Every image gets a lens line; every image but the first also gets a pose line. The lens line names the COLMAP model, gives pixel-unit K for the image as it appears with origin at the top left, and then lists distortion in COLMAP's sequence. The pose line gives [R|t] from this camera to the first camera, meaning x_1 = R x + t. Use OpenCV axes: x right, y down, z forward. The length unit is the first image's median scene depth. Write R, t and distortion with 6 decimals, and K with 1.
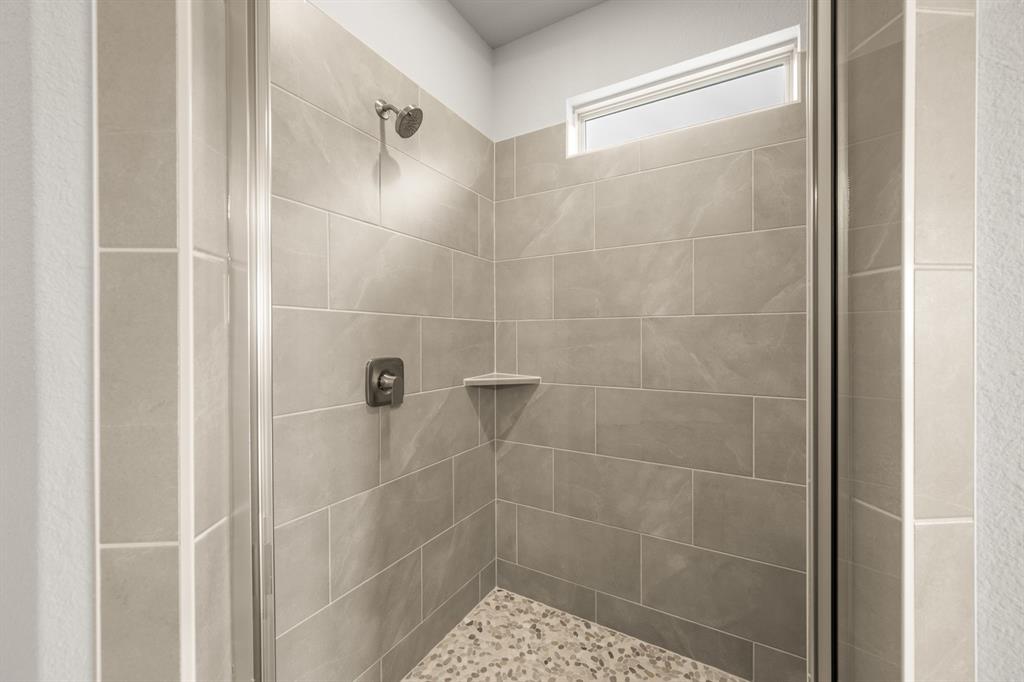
lens RADIAL K [[402.8, 0, 512.3], [0, 402.8, 339.1], [0, 0, 1]] dist [0.000246, -0.000037]
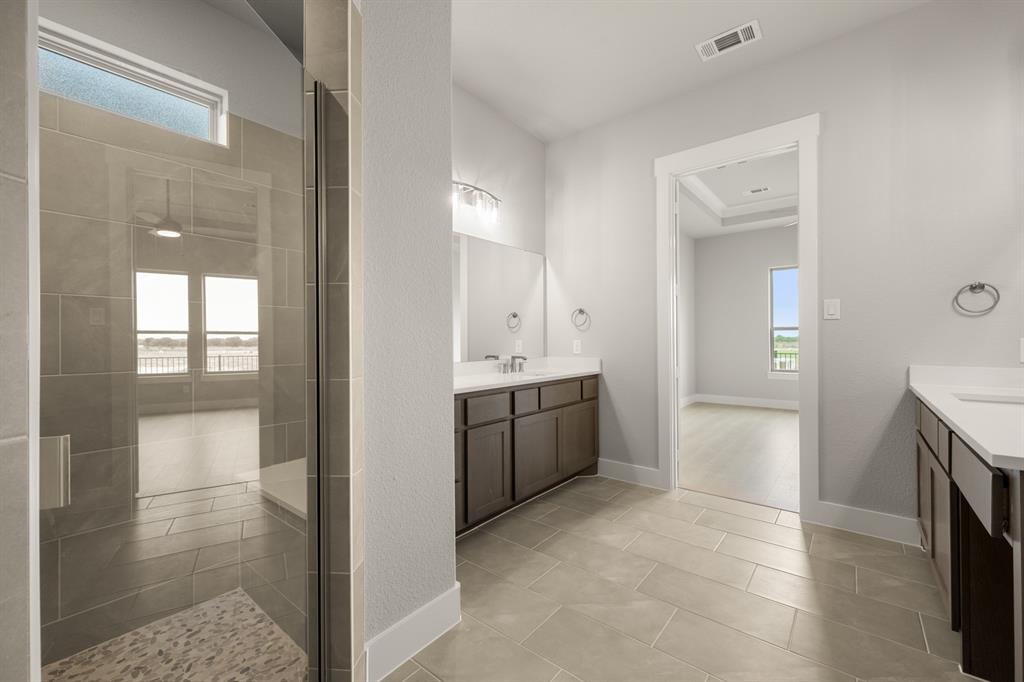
lens RADIAL K [[414.0, 0, 512.0], [0, 414.0, 341.0], [0, 0, 1]] dist [0.000924, 0.000202]
pose [[0.159192, 0.000912, 0.987247, -1.443654], [0.009484, 0.999952, -0.002453, 0.203789], [-0.987202, 0.009754, 0.159176, -0.449300]]
